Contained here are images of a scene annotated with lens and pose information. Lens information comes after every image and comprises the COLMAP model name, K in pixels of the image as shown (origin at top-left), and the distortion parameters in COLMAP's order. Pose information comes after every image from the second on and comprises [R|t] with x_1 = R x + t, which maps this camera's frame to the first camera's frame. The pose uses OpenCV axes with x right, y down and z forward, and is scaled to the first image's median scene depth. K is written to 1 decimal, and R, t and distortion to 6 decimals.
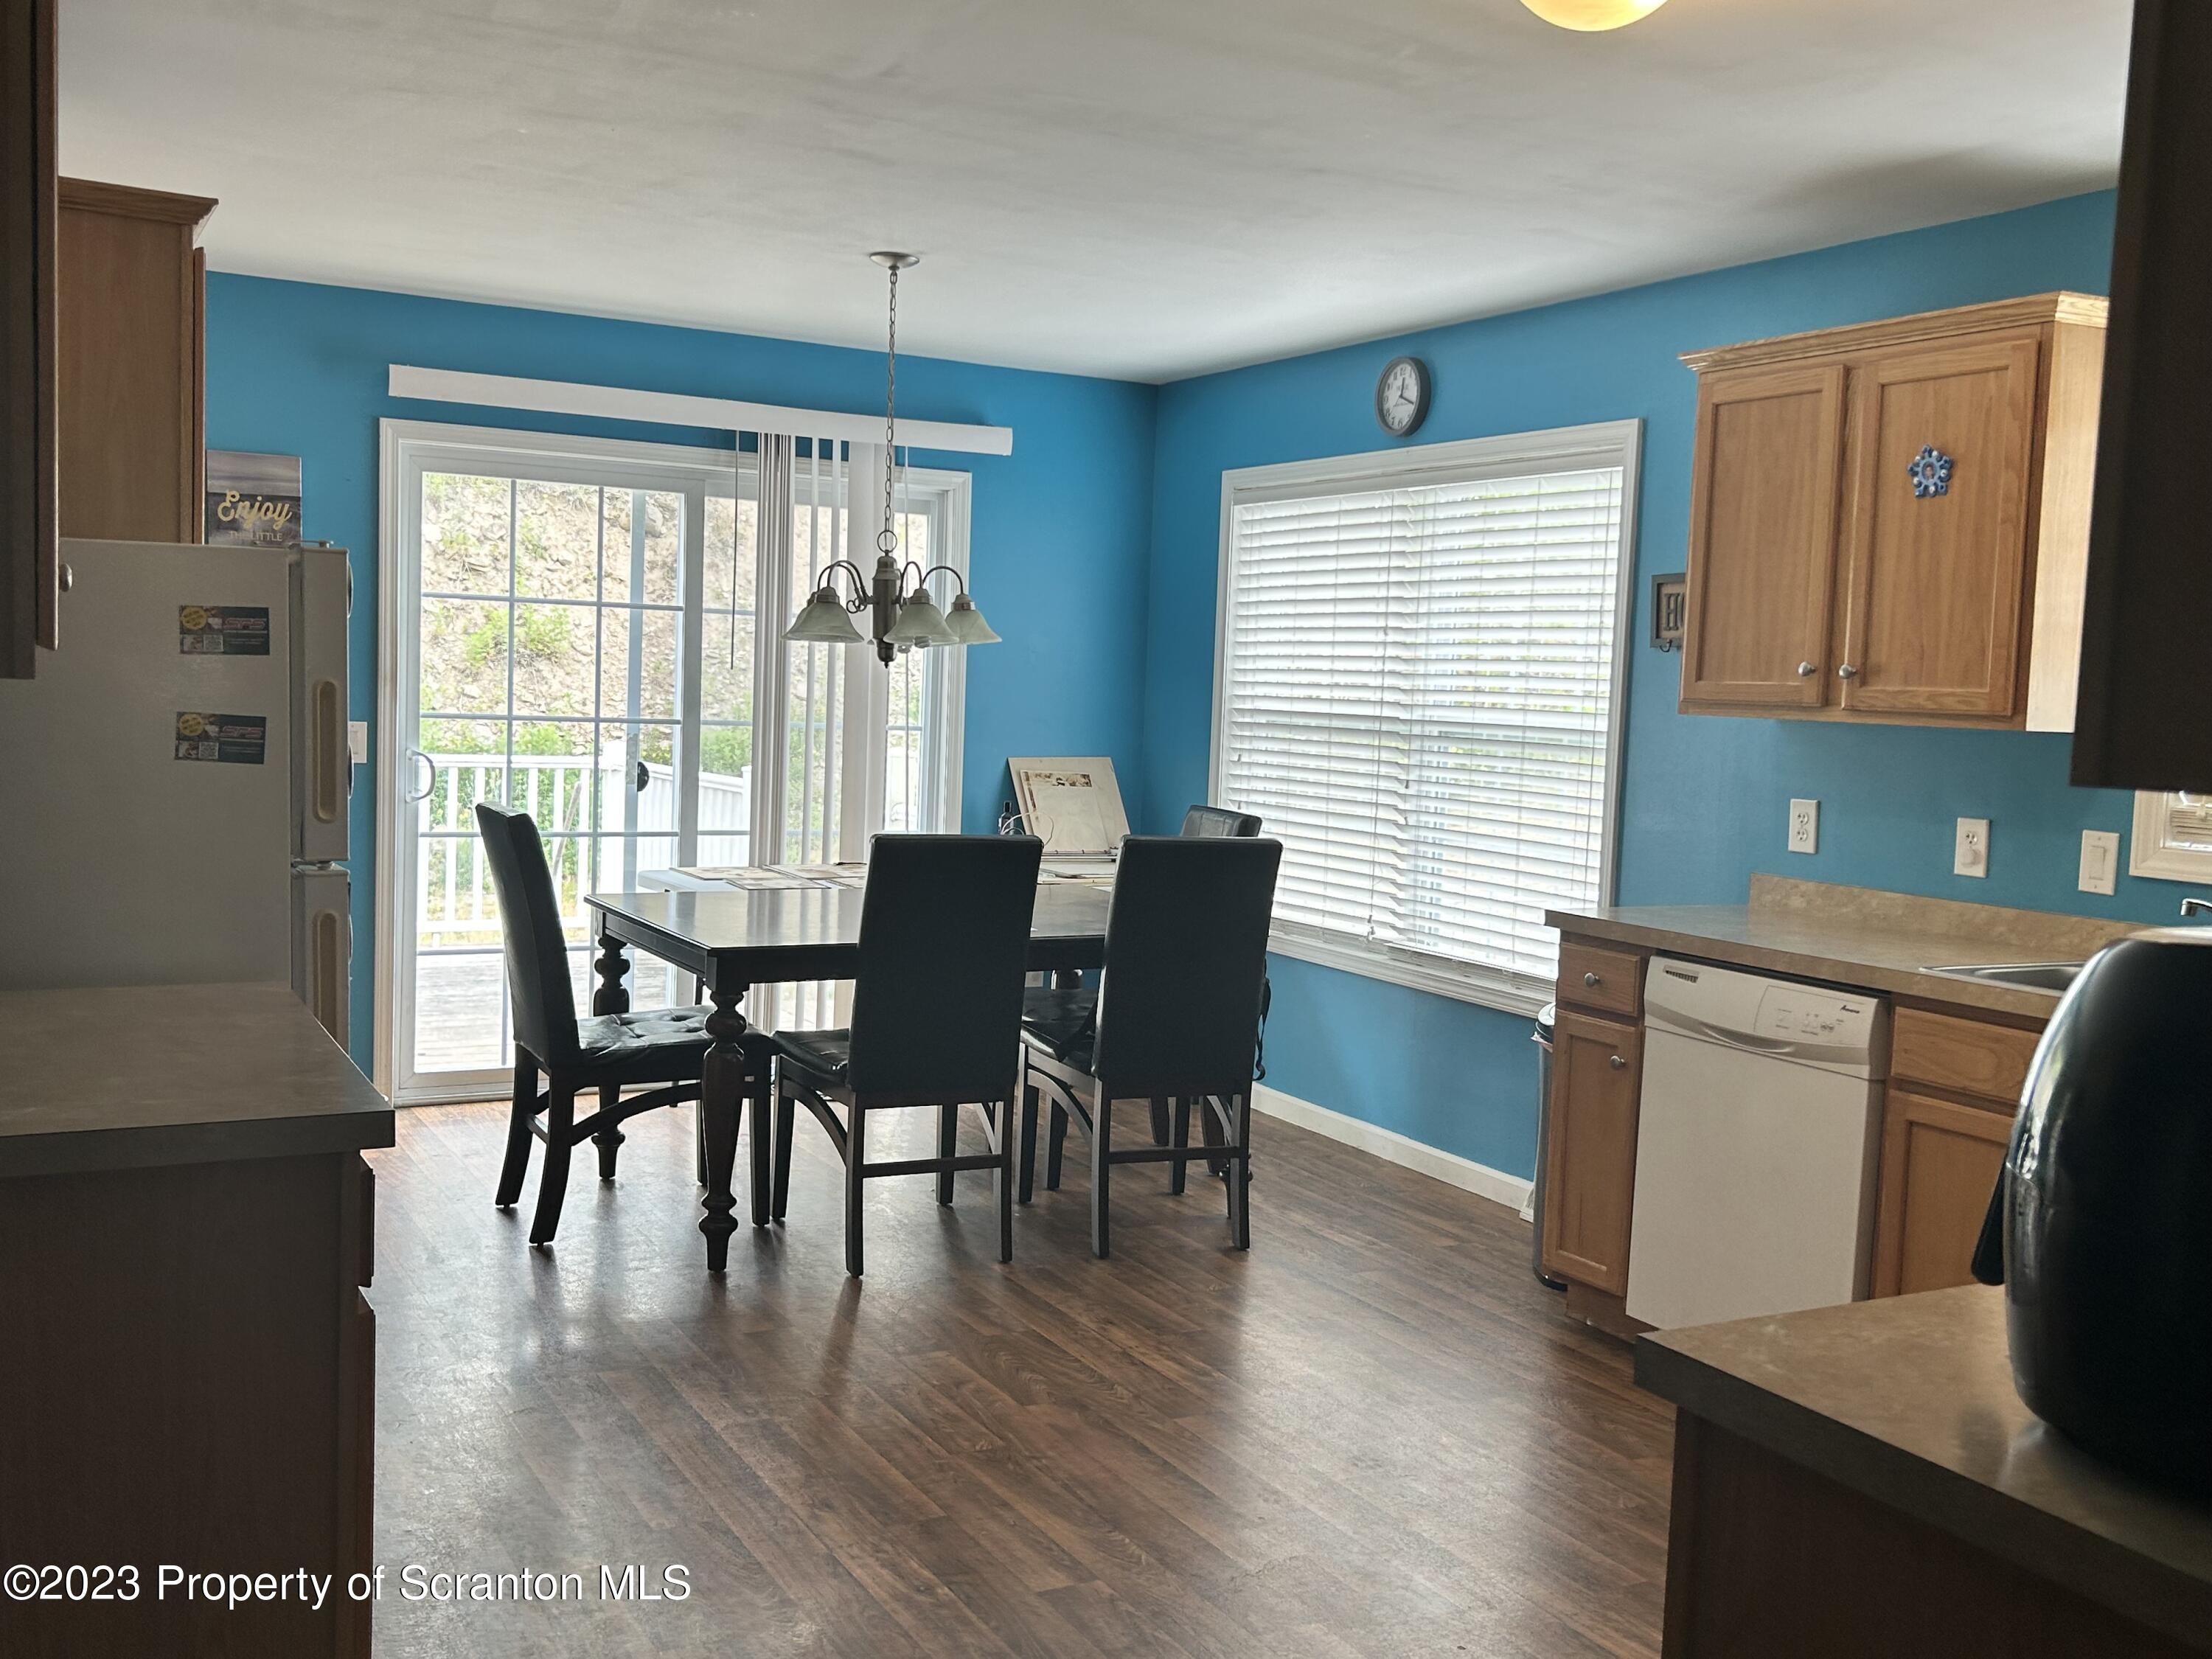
lens RADIAL K [[2027.4, 0, 1104.2], [0, 2027.4, 808.3], [0, 0, 1]] dist [0.002382, -0.002709]
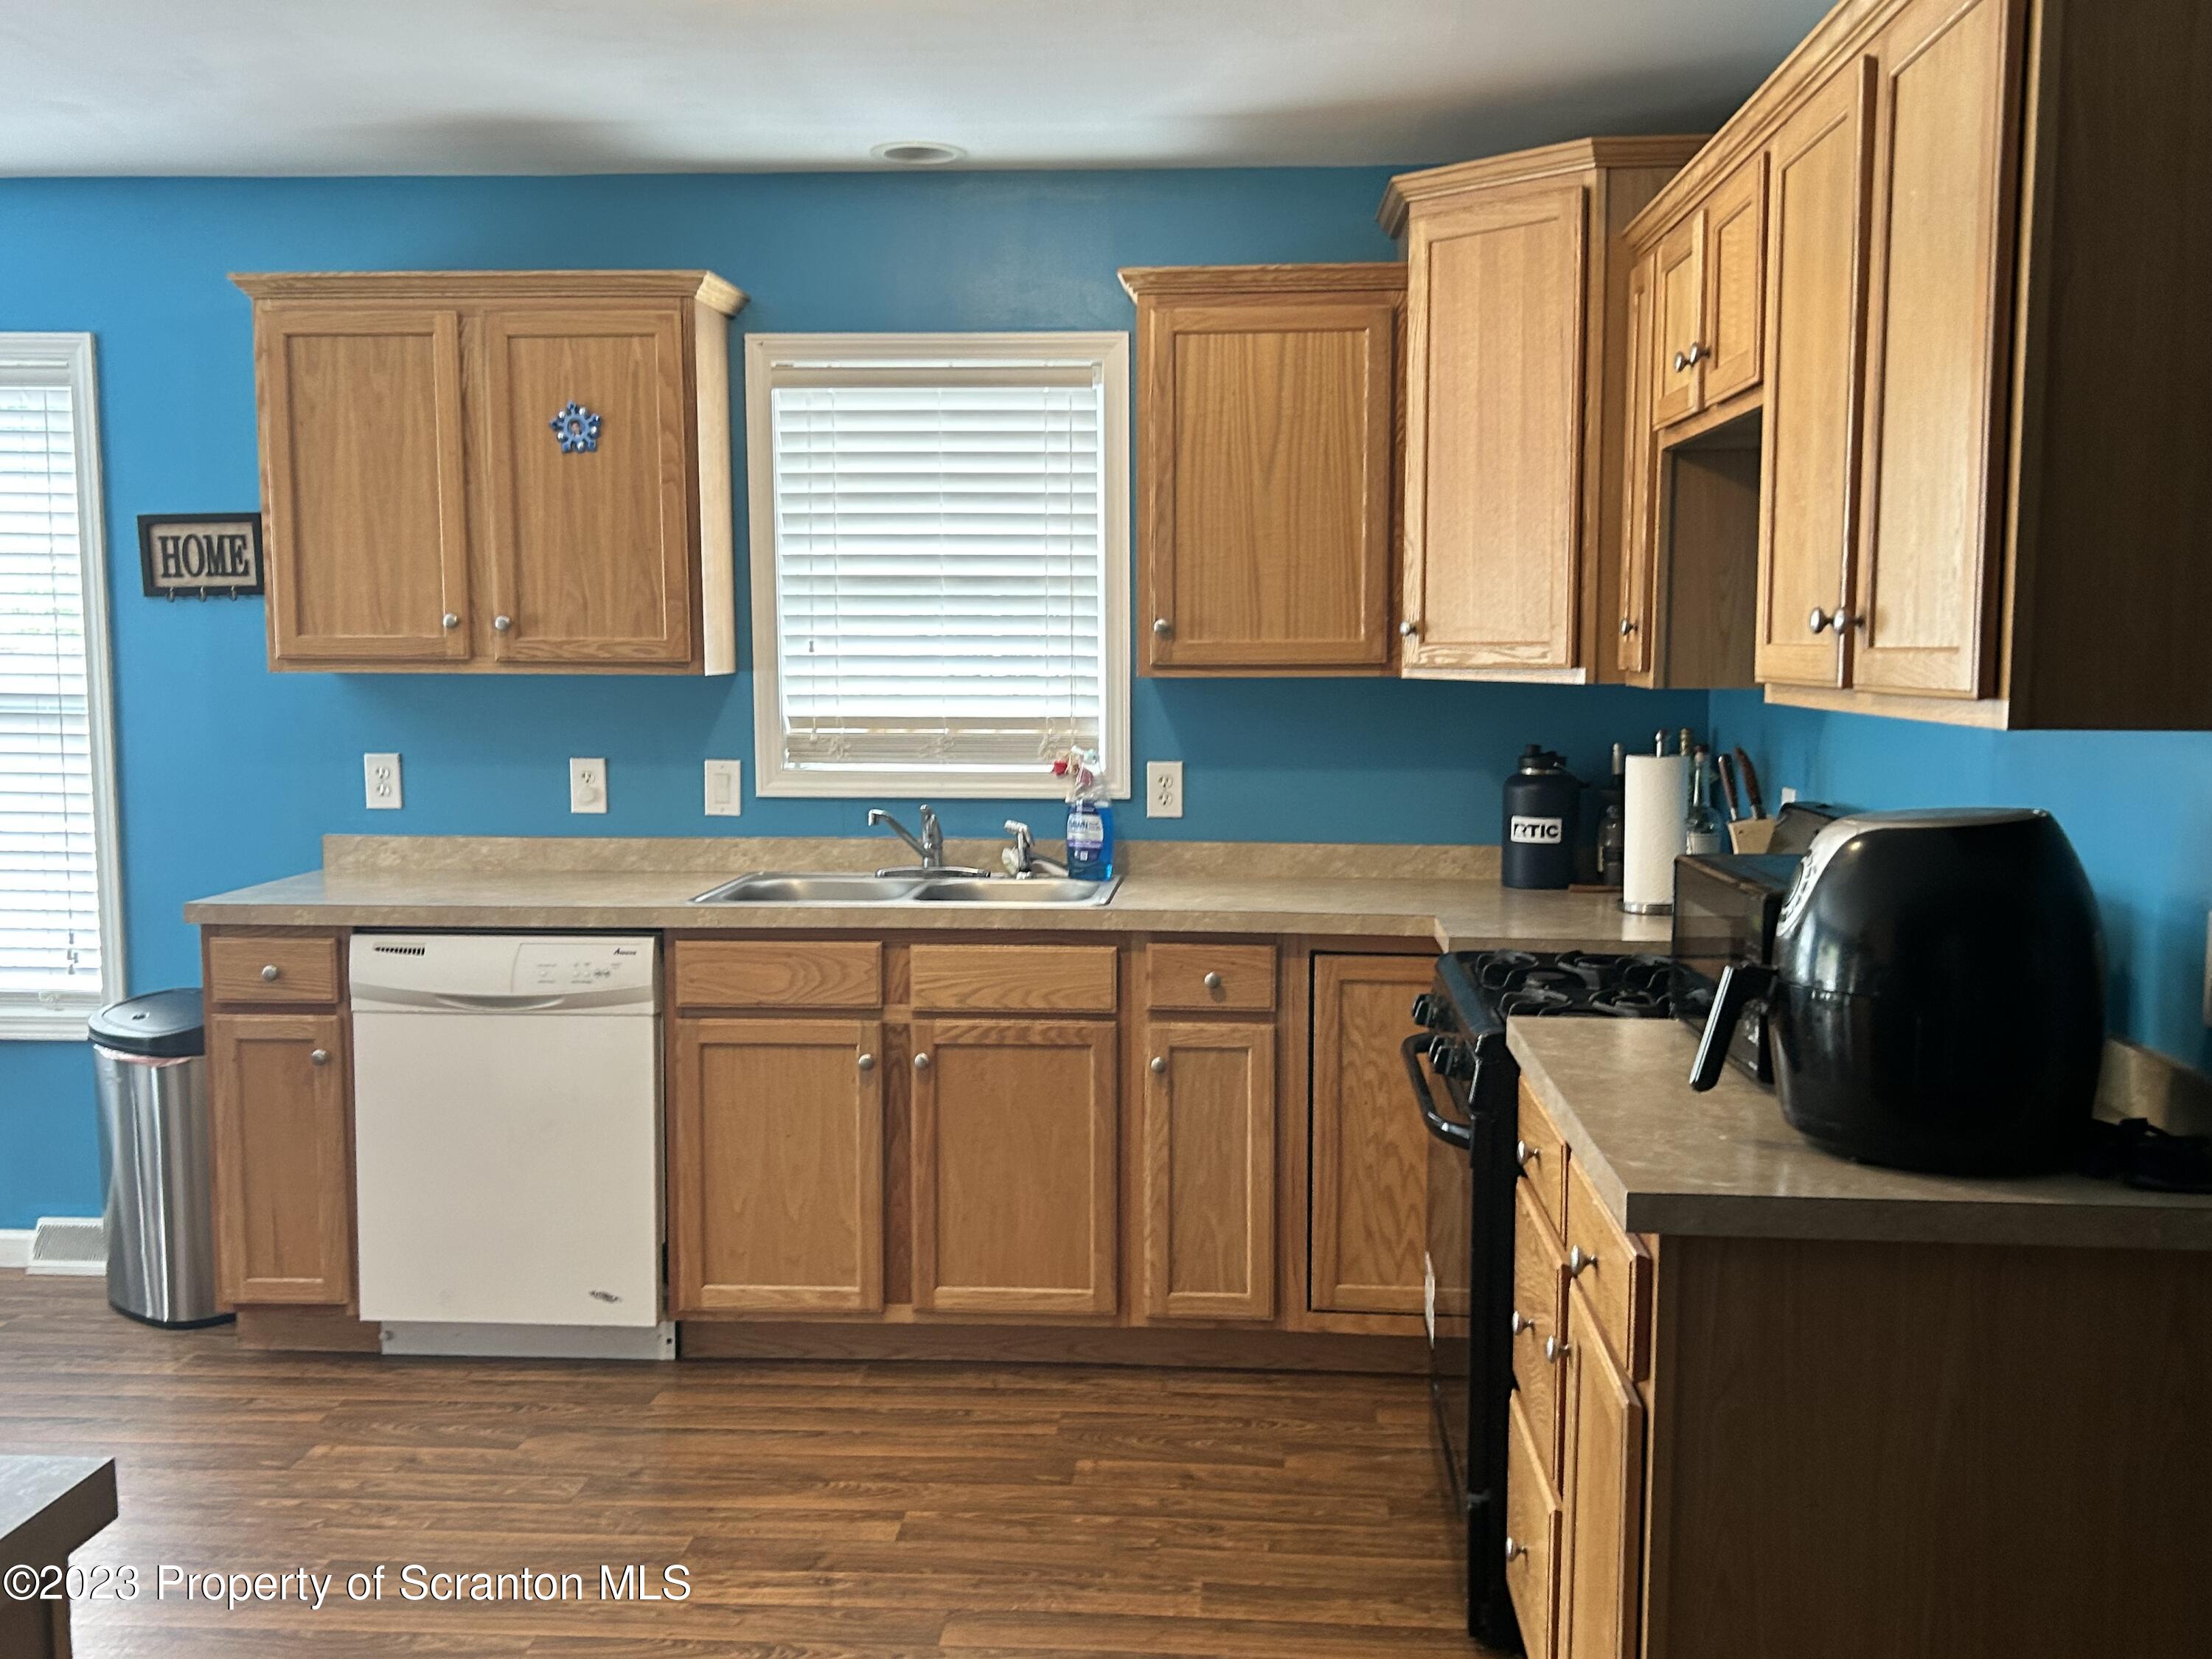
lens RADIAL K [[2002.9, 0, 1106.0], [0, 2002.9, 829.5], [0, 0, 1]] dist [0.005330, -0.010385]
pose [[0.520213, -0.114922, 0.846269, -0.334249], [0.072160, 0.993276, 0.090527, -0.034883], [-0.850982, 0.013973, 0.525008, 0.231858]]
